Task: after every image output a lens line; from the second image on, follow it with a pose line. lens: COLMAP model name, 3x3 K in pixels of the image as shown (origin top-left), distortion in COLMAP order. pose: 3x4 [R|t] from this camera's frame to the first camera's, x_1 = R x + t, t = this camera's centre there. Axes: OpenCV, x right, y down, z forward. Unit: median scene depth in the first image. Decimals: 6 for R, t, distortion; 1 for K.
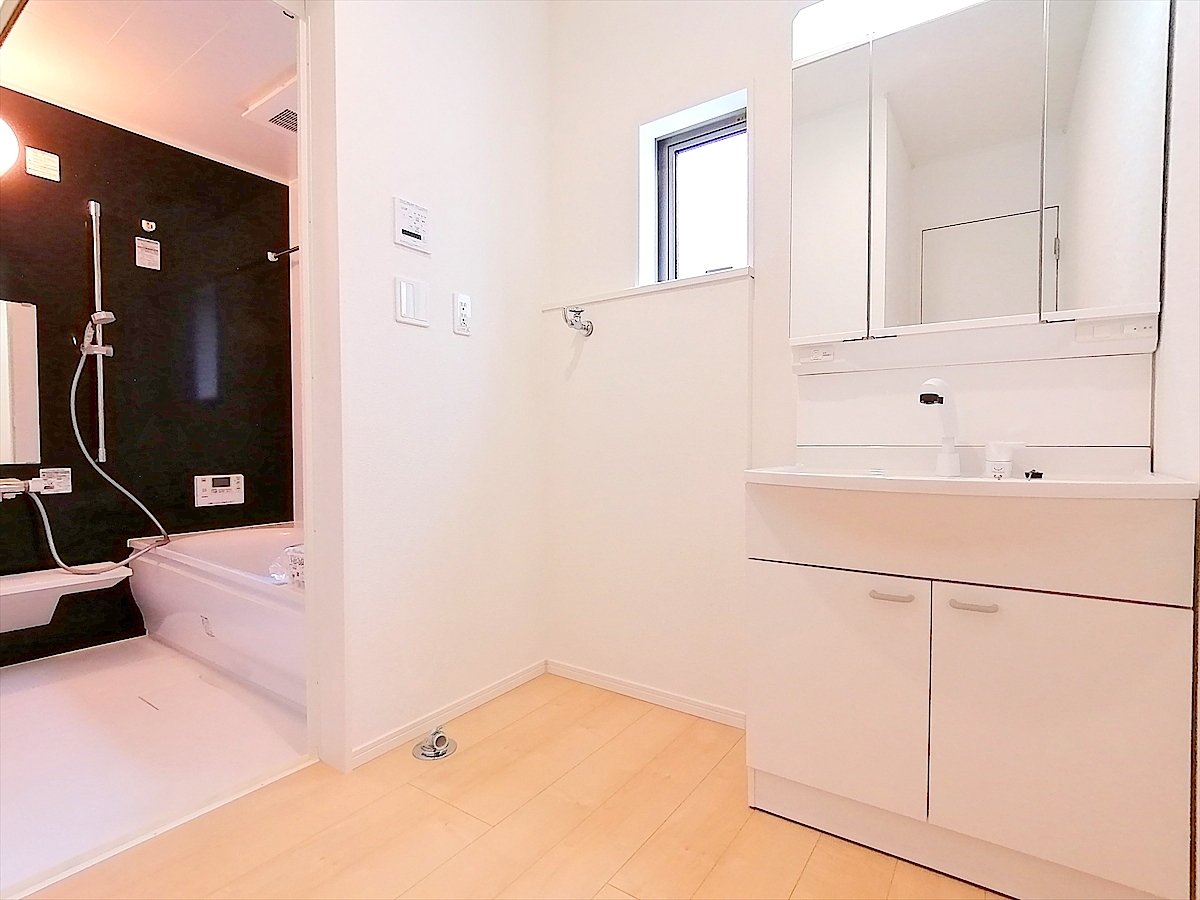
lens RADIAL K [[598.1, 0, 597.7], [0, 598.1, 454.1], [0, 0, 1]] dist [-0.015739, -0.000900]
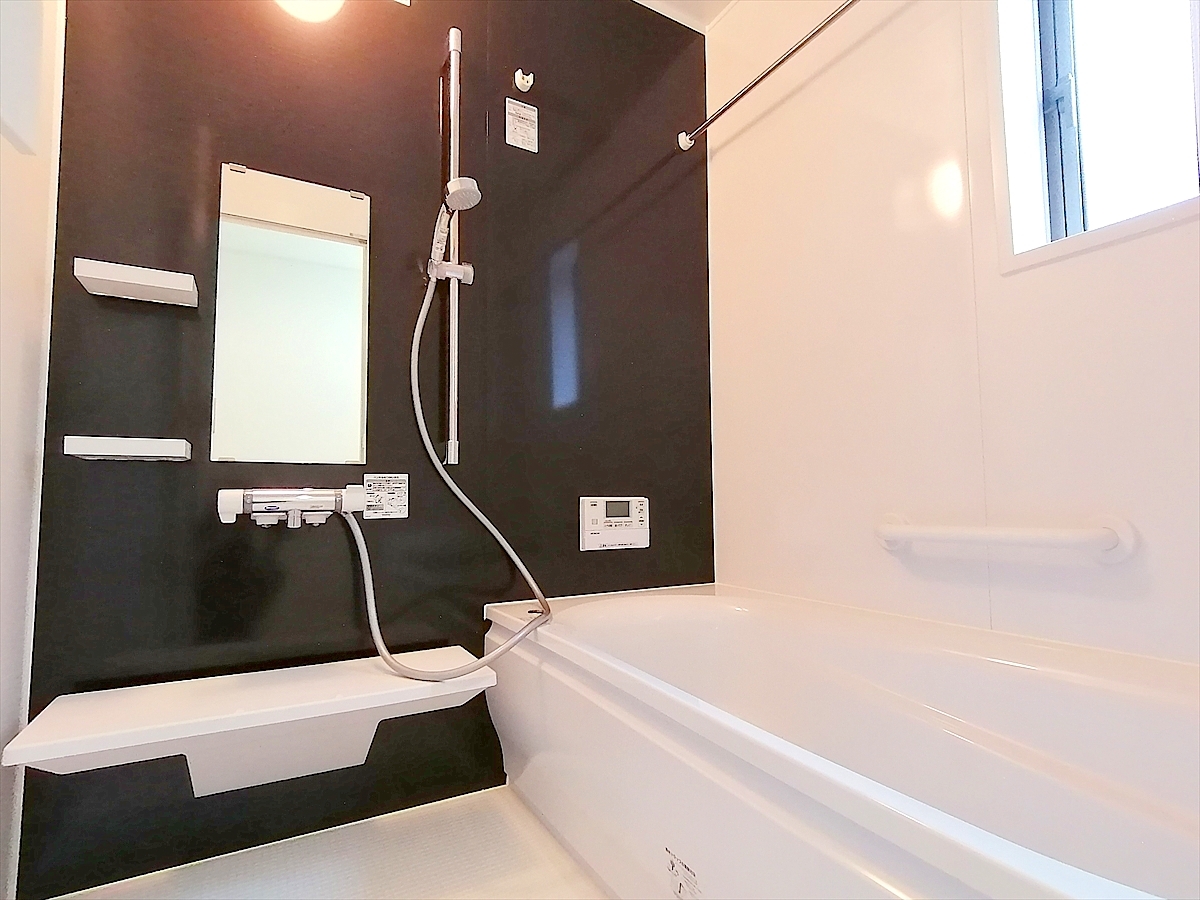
lens RADIAL K [[598.1, 0, 601.9], [0, 598.1, 453.2], [0, 0, 1]] dist [-0.015739, -0.000900]
pose [[0.904192, -0.036728, -0.425545, -0.449567], [-0.003960, 0.995532, -0.094336, 0.054027], [0.427108, 0.086983, 0.900007, 0.527201]]
